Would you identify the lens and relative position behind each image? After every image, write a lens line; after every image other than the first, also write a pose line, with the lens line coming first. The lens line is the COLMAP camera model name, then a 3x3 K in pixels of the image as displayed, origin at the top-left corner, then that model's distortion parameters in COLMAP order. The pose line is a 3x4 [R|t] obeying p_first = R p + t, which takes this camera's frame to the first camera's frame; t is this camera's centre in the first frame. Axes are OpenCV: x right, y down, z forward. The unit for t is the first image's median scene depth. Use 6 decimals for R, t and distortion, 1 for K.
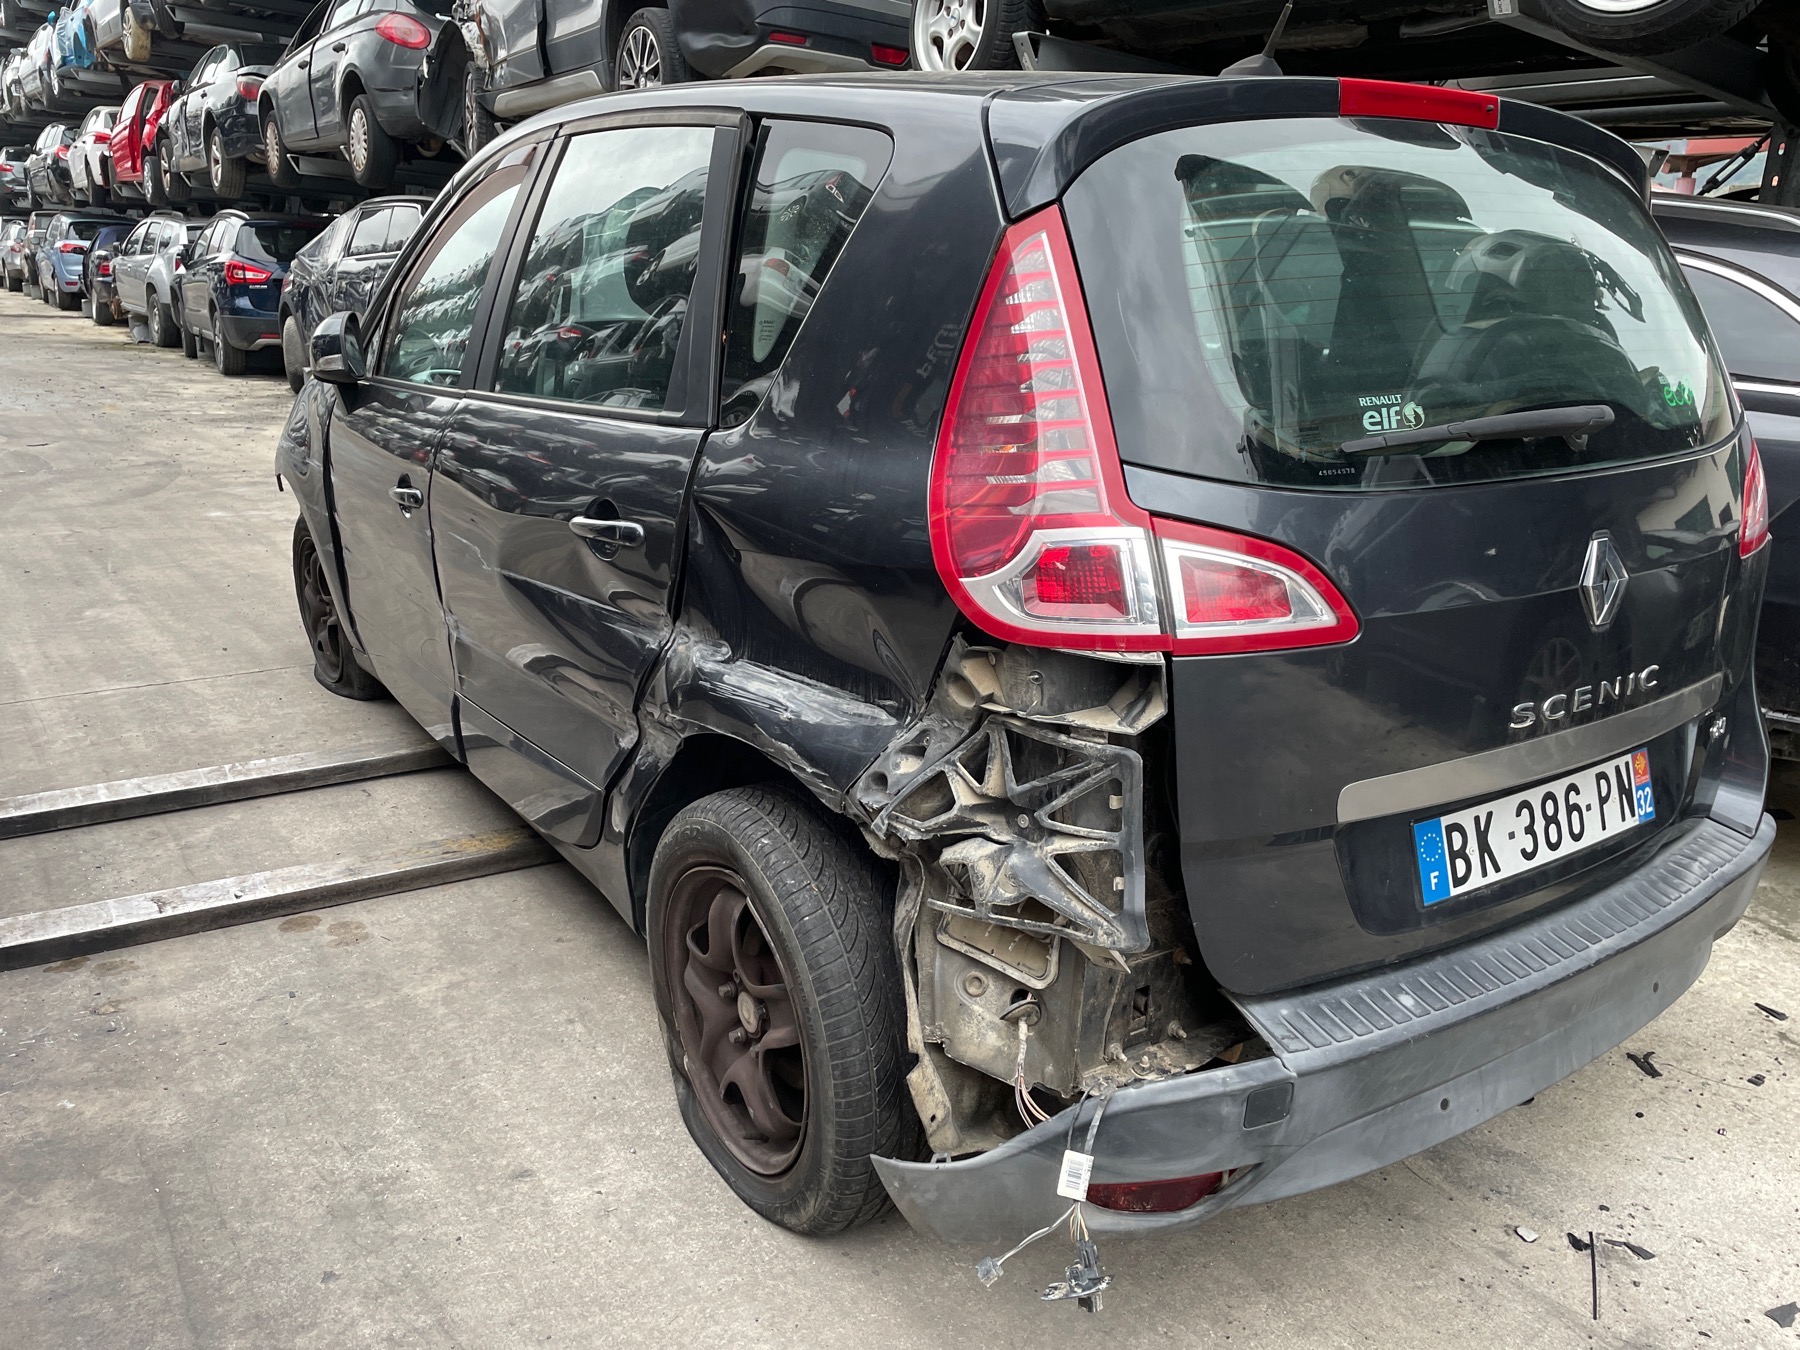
lens RADIAL K [[1371.9, 0, 900.0], [0, 1371.9, 675.0], [0, 0, 1]] dist [0.104016, -0.125551]
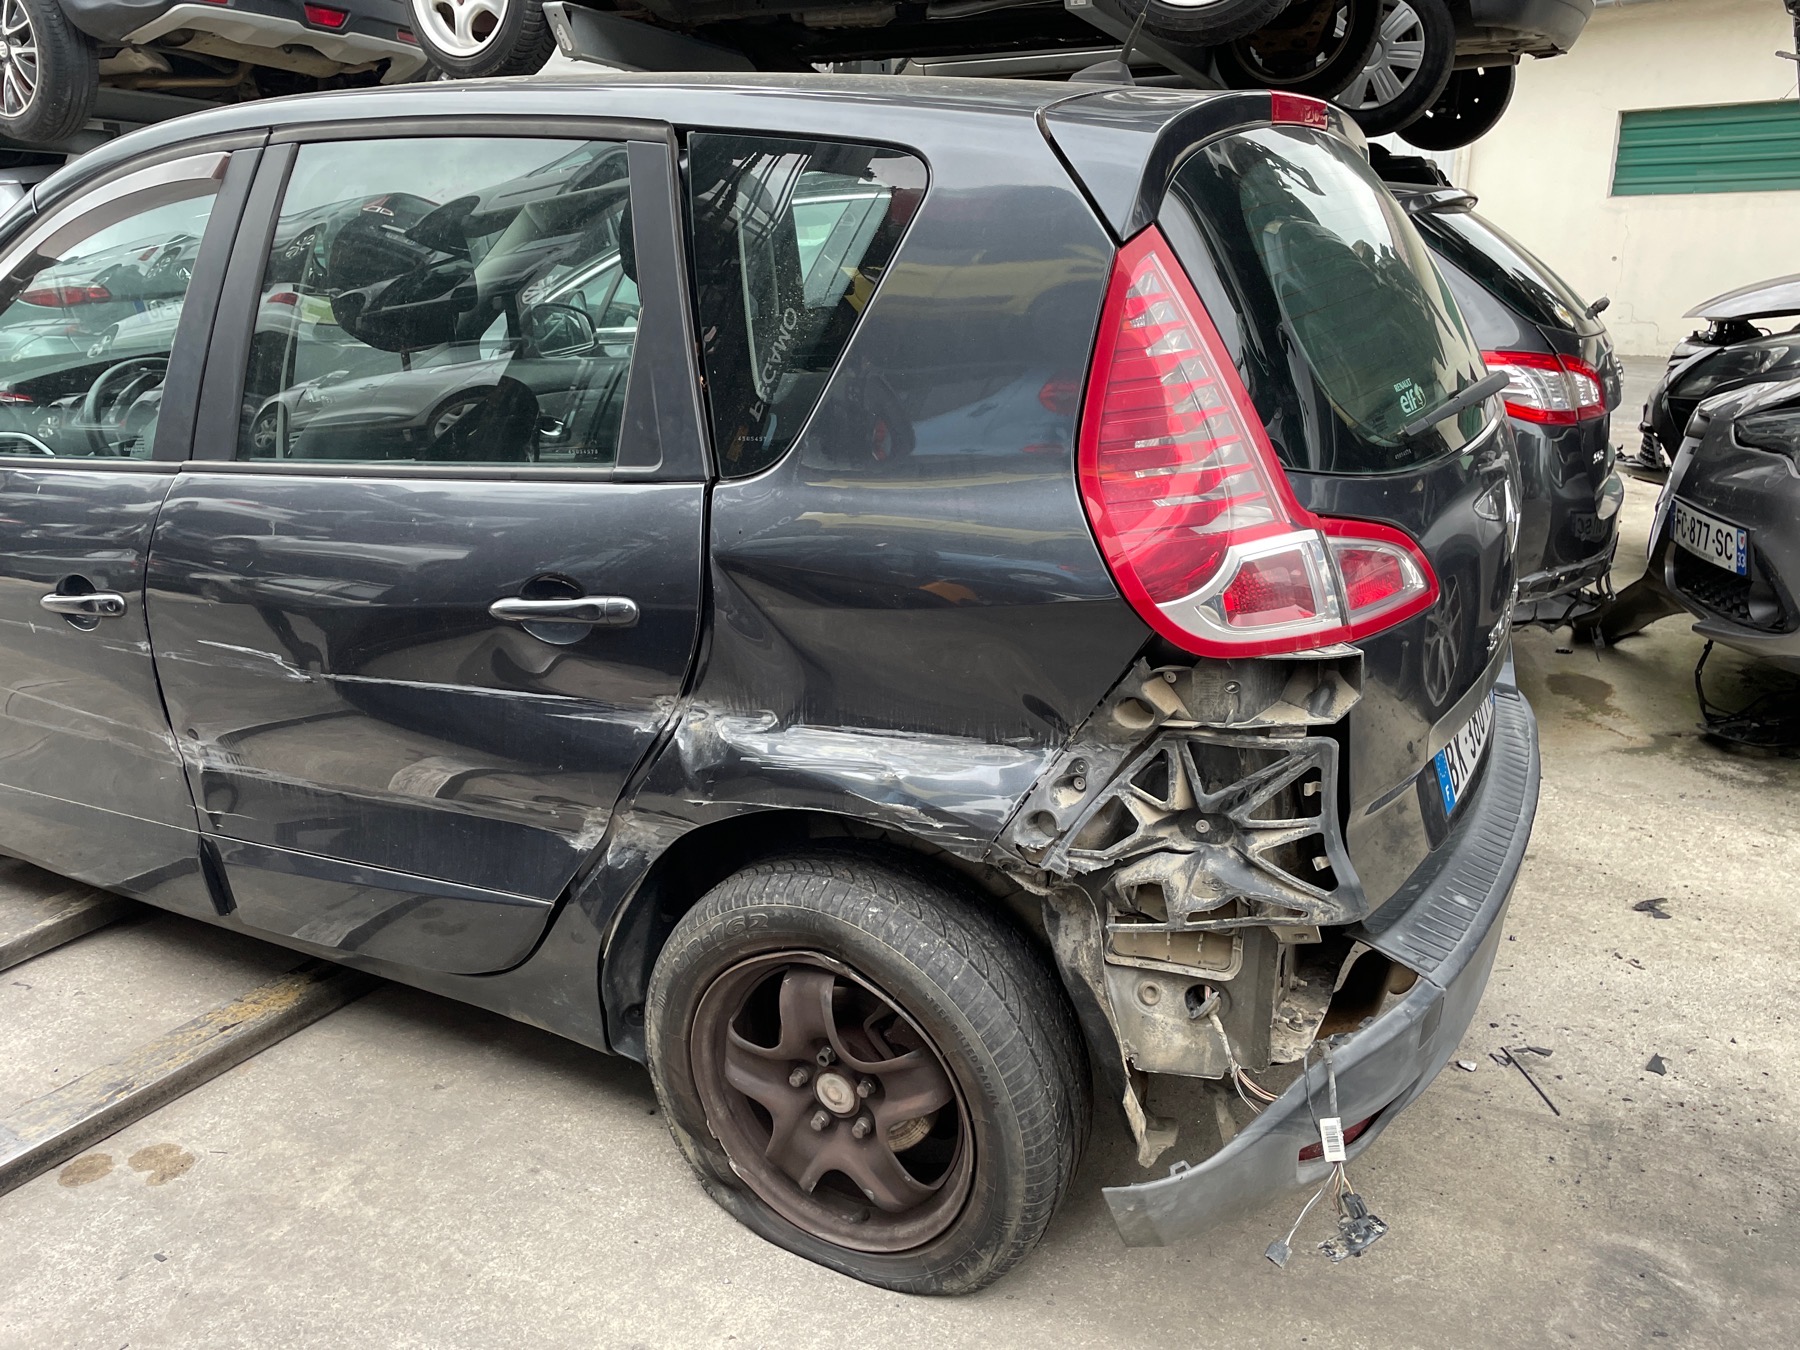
lens RADIAL K [[1377.3, 0, 900.0], [0, 1377.3, 675.0], [0, 0, 1]] dist [0.086016, -0.096899]
pose [[0.885988, -0.186677, 0.424472, -0.517643], [0.174259, 0.982329, 0.068288, -0.112433], [-0.429719, 0.013465, 0.902862, 0.159640]]
